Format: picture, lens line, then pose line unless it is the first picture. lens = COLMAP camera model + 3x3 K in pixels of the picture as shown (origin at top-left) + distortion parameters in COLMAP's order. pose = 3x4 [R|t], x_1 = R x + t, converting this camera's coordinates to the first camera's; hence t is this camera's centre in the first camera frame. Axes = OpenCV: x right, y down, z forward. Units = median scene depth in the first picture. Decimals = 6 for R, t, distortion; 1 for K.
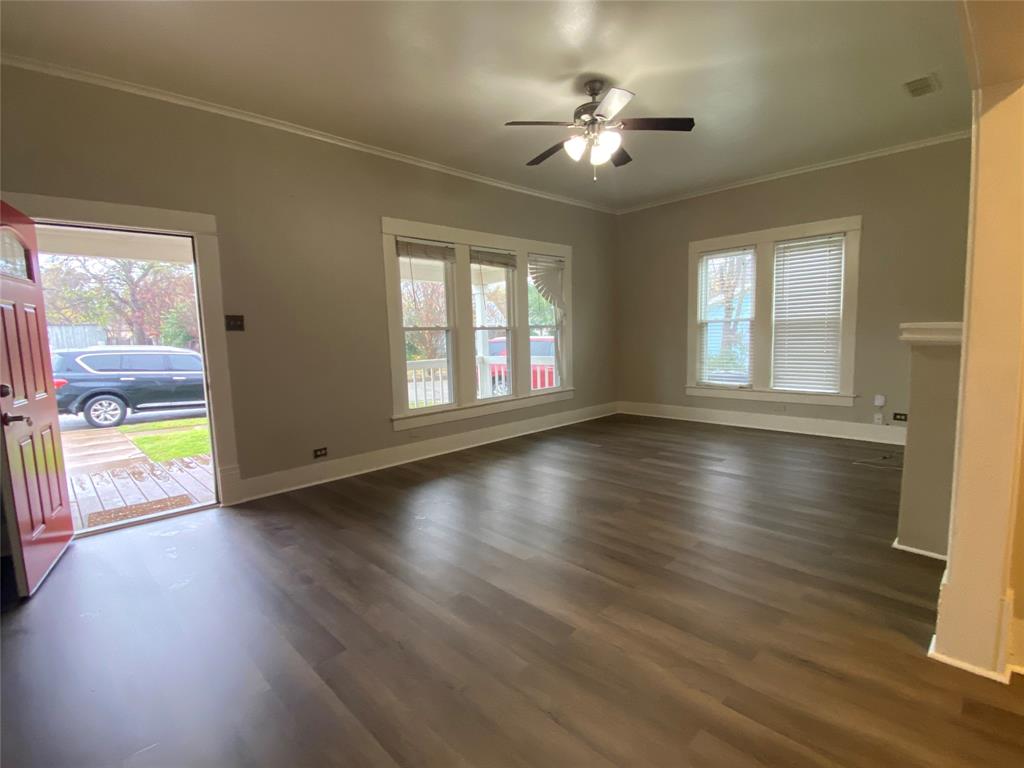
lens RADIAL K [[481.5, 0, 513.1], [0, 481.5, 385.4], [0, 0, 1]] dist [0.049509, -0.062254]
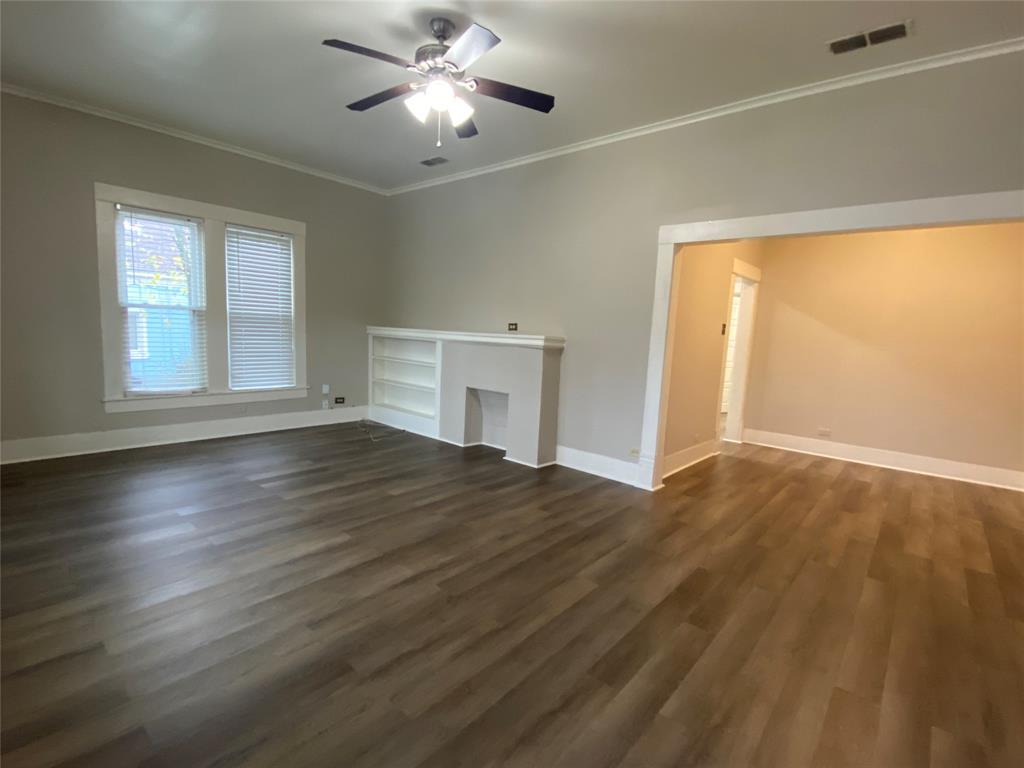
lens RADIAL K [[481.5, 0, 513.1], [0, 481.5, 385.4], [0, 0, 1]] dist [0.049509, -0.062254]
pose [[-0.093669, -0.089439, 0.991578, -0.451512], [0.059625, 0.993665, 0.095259, -0.062597], [-0.993816, 0.068046, -0.087743, 0.651321]]
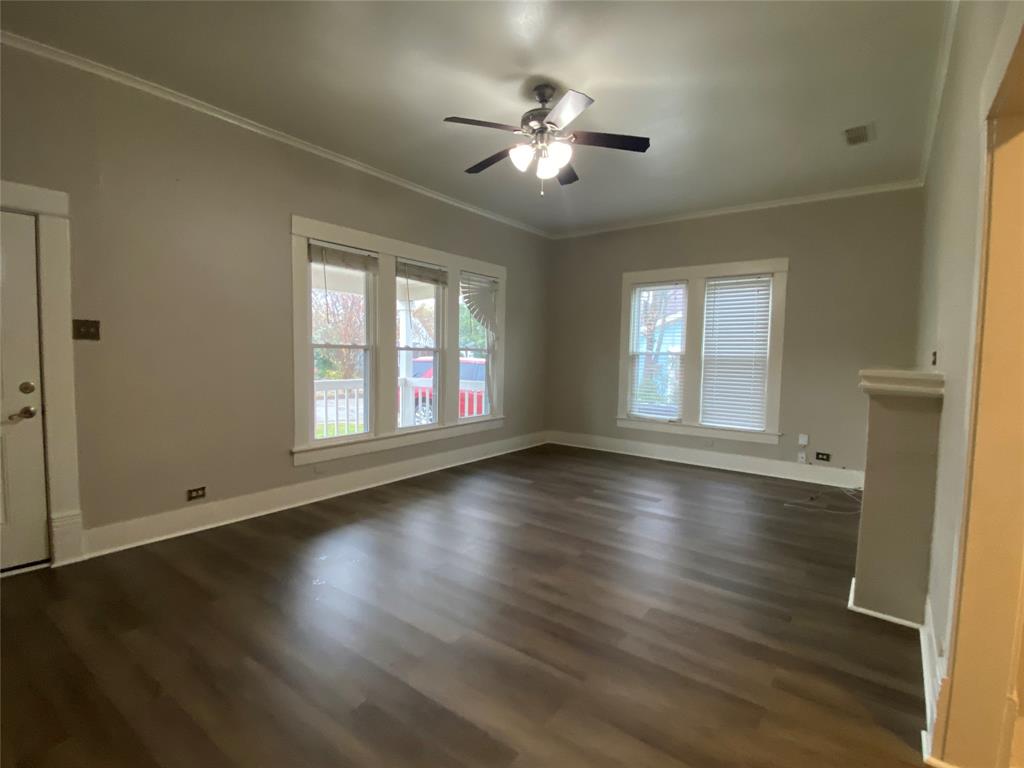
lens RADIAL K [[481.5, 0, 513.1], [0, 481.5, 385.4], [0, 0, 1]] dist [0.049509, -0.062254]
pose [[0.986674, 0.037851, 0.158244, -0.008669], [-0.031211, 0.998533, -0.044237, -0.018357], [-0.159687, 0.038708, 0.986409, 0.089297]]
